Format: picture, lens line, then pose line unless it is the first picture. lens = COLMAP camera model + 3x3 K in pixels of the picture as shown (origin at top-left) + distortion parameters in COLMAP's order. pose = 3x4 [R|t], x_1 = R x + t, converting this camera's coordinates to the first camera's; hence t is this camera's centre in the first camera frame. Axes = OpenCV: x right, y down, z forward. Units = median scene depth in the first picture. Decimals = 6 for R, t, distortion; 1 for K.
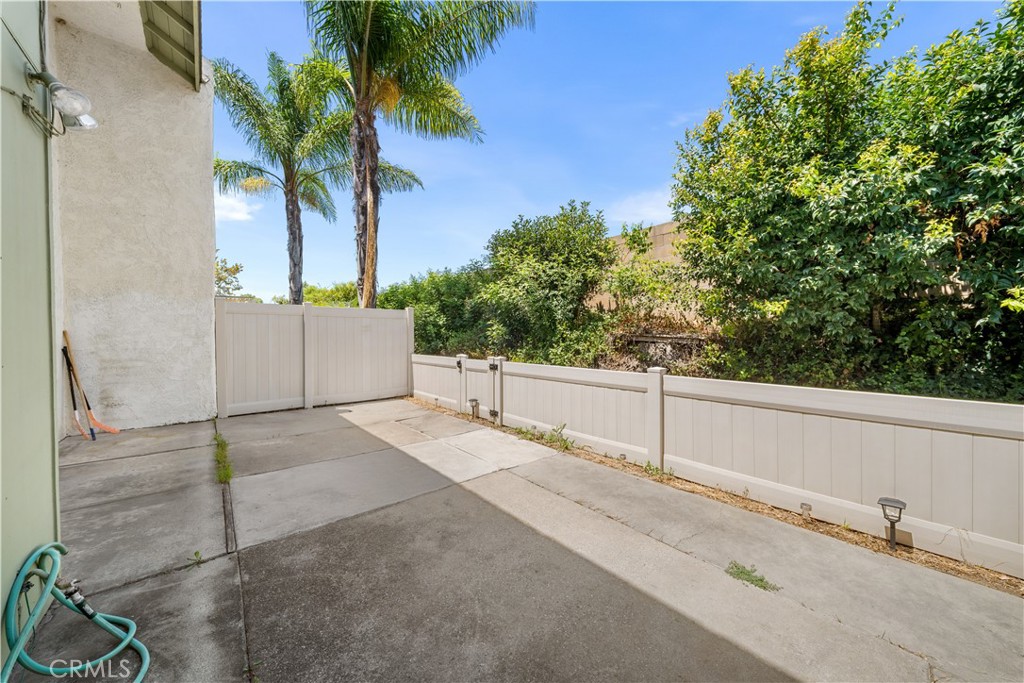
lens RADIAL K [[362.5, 0, 511.7], [0, 362.5, 334.6], [0, 0, 1]] dist [0.001218, -0.004112]
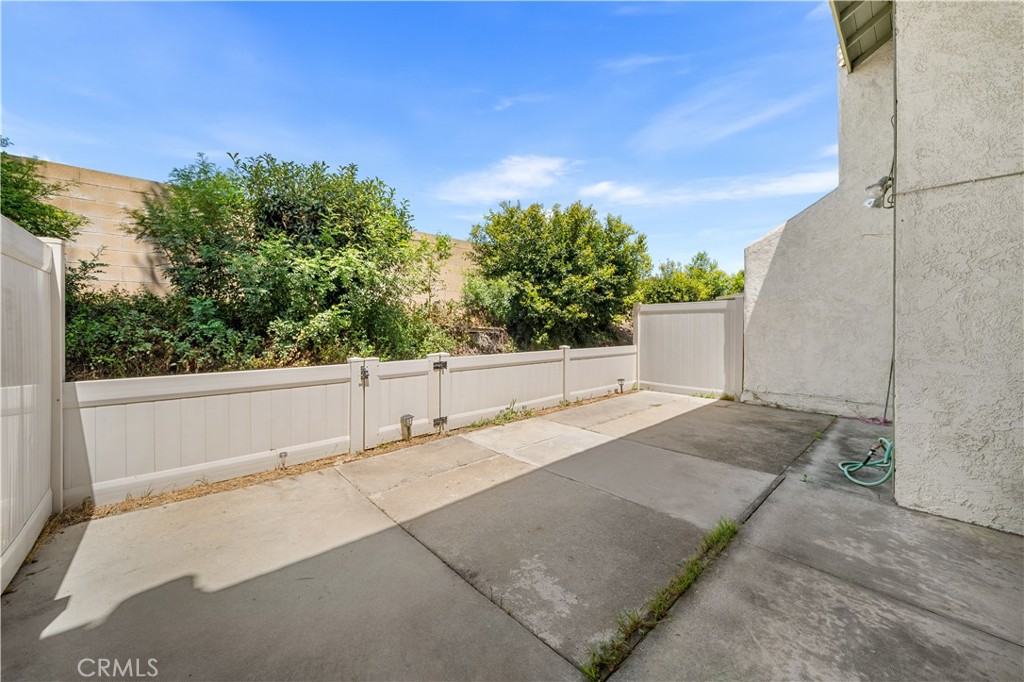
lens RADIAL K [[367.7, 0, 513.5], [0, 367.7, 329.2], [0, 0, 1]] dist [0.007375, -0.005637]
pose [[-0.045048, -0.003063, 0.998980, -1.639153], [-0.004817, 0.999984, 0.002848, 0.007727], [-0.998973, -0.004684, -0.045062, 1.599161]]
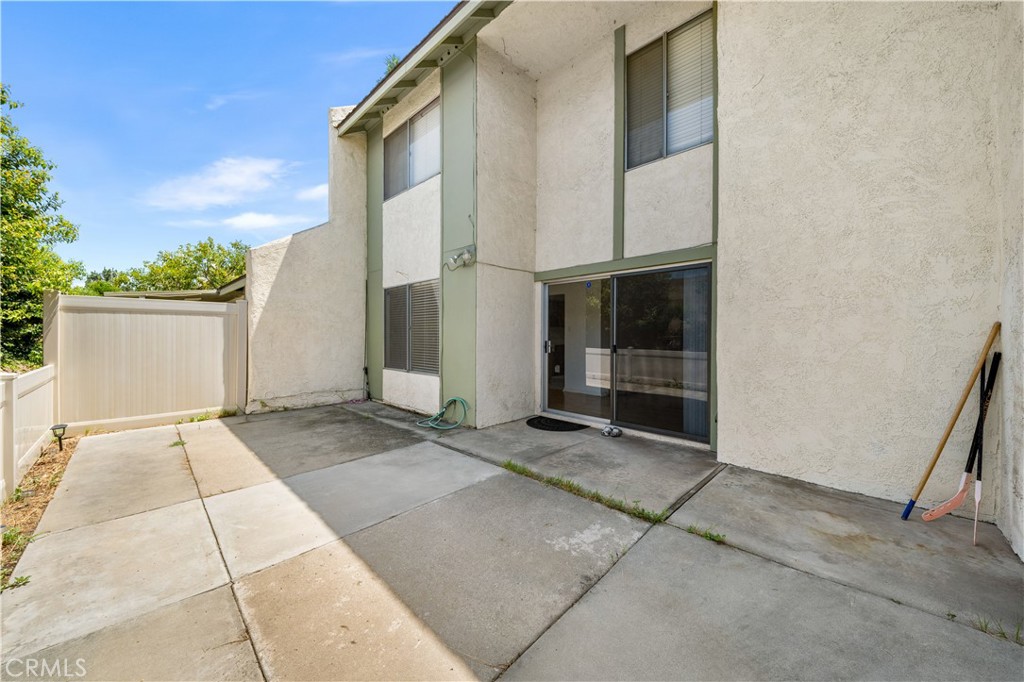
lens RADIAL K [[364.0, 0, 510.0], [0, 364.0, 342.3], [0, 0, 1]] dist [0.011053, -0.004478]
pose [[-0.995525, 0.004339, -0.094401, -0.766866], [0.002922, 0.999881, 0.015135, 0.016311], [0.094455, 0.014791, -0.995419, 2.283164]]
